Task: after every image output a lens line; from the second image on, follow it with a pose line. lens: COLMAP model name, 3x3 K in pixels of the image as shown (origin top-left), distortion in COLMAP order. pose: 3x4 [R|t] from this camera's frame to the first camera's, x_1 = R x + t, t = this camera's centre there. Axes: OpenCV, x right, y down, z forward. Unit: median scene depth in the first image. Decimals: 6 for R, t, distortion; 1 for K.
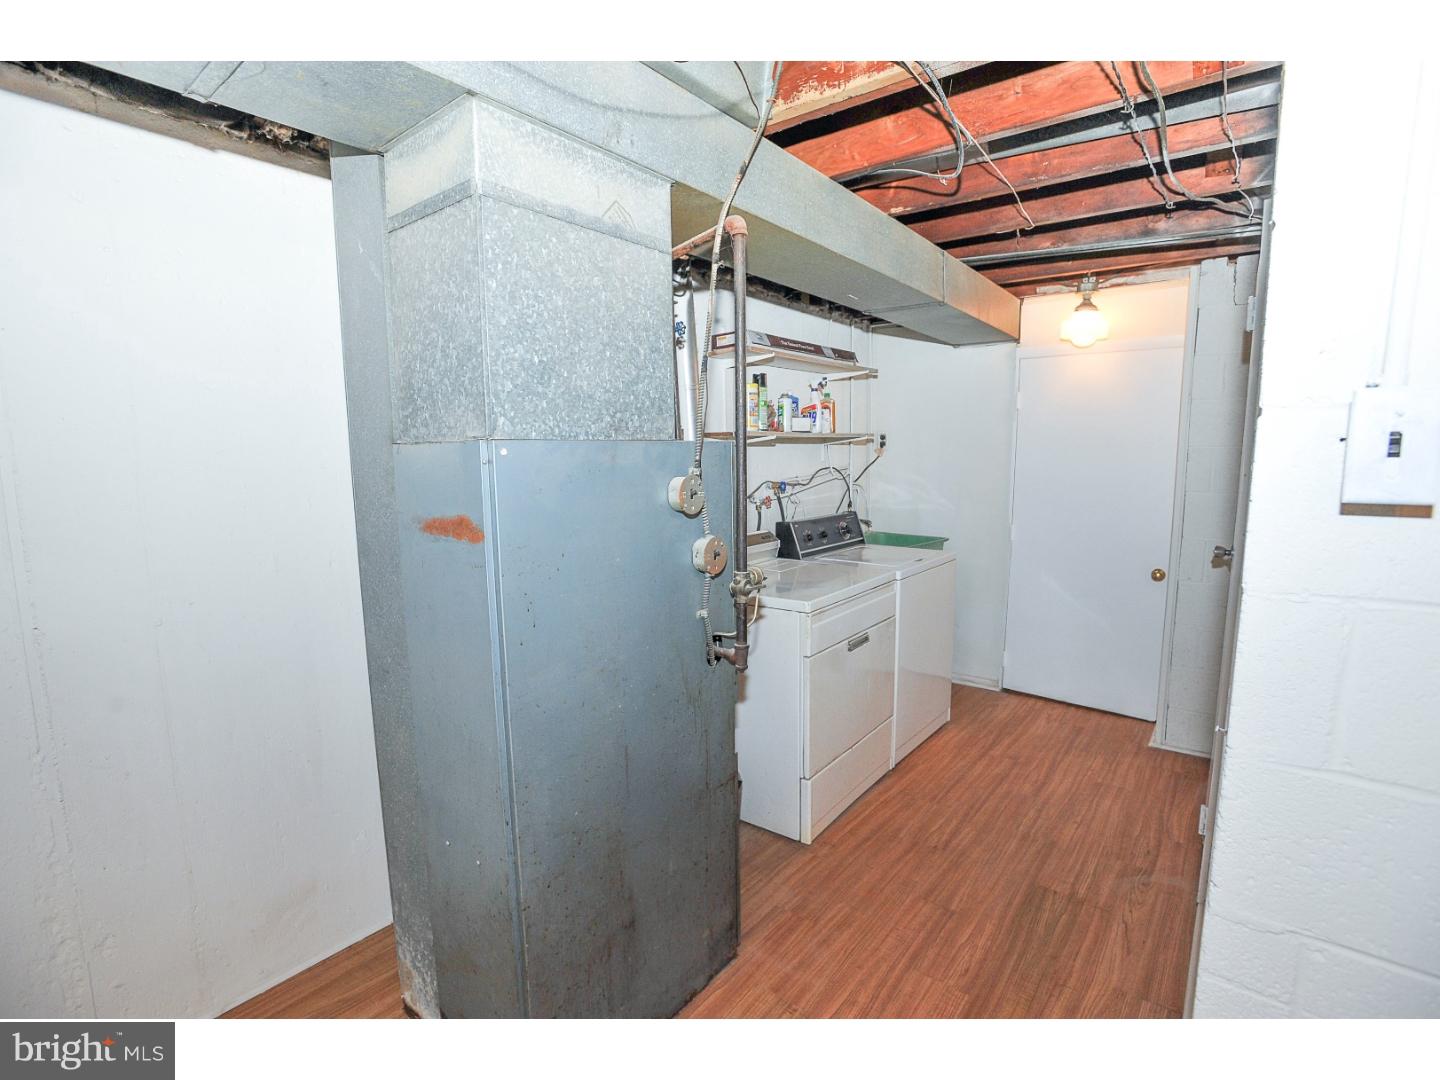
lens RADIAL K [[713.1, 0, 724.5], [0, 713.1, 544.0], [0, 0, 1]] dist [-0.058674, 0.023169]
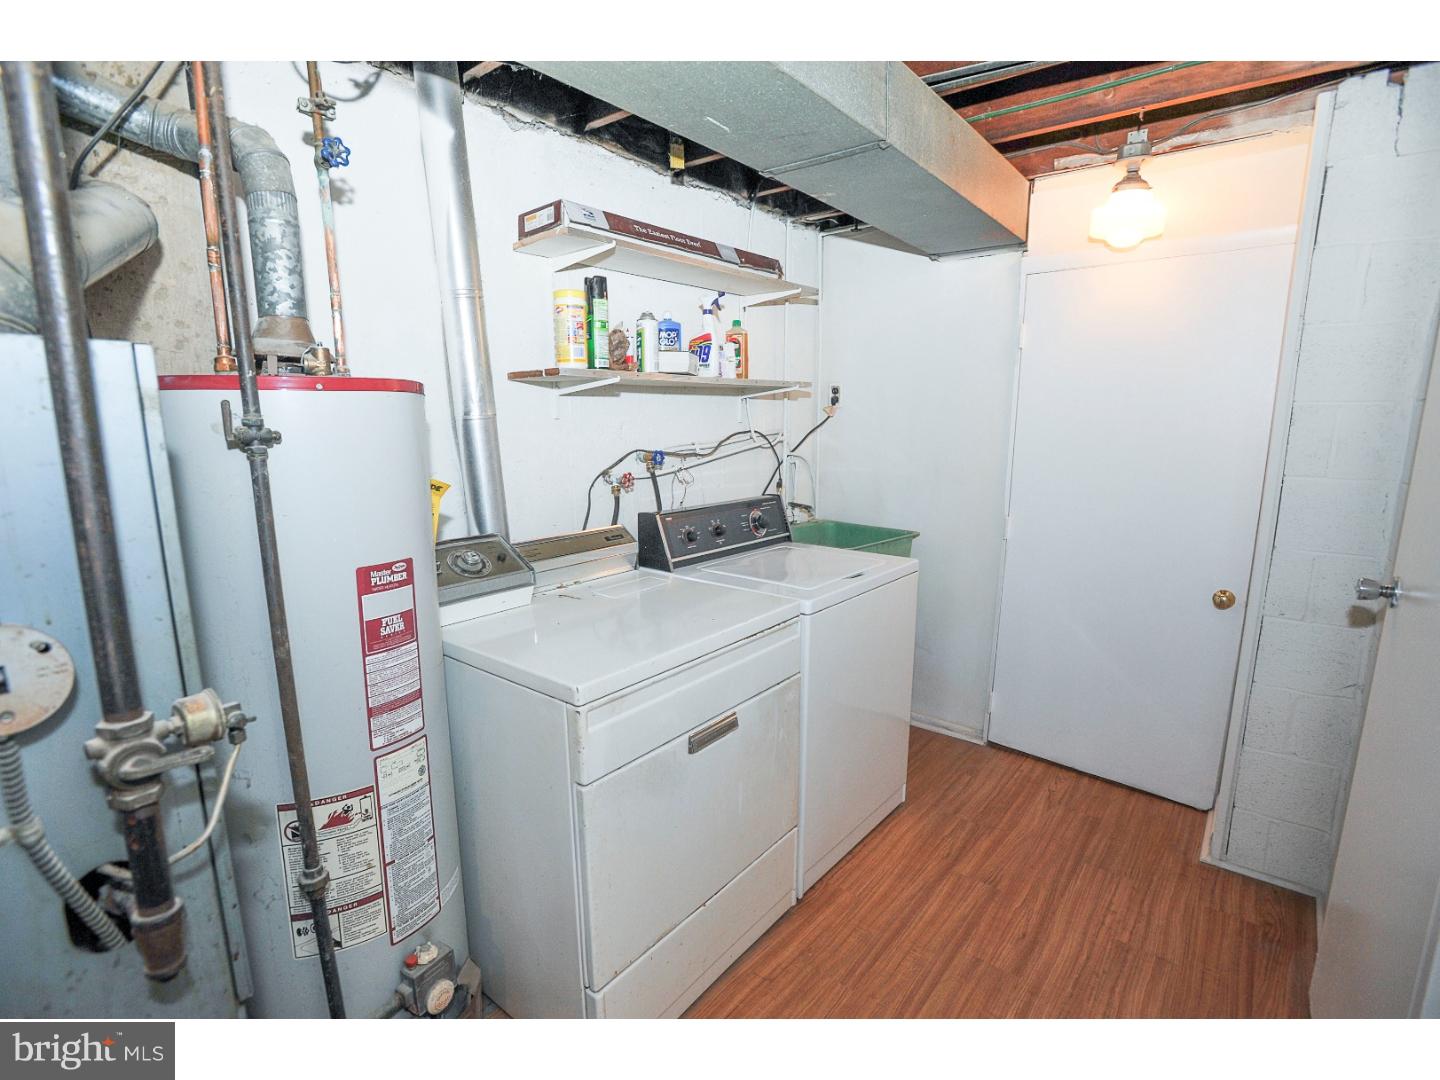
lens RADIAL K [[713.1, 0, 718.4], [0, 713.1, 544.4], [0, 0, 1]] dist [-0.058674, 0.023169]
pose [[0.999539, 0.015572, -0.026071, 0.161108], [-0.014305, 0.998740, 0.048095, -0.033845], [0.026787, -0.047700, 0.998502, 0.340585]]
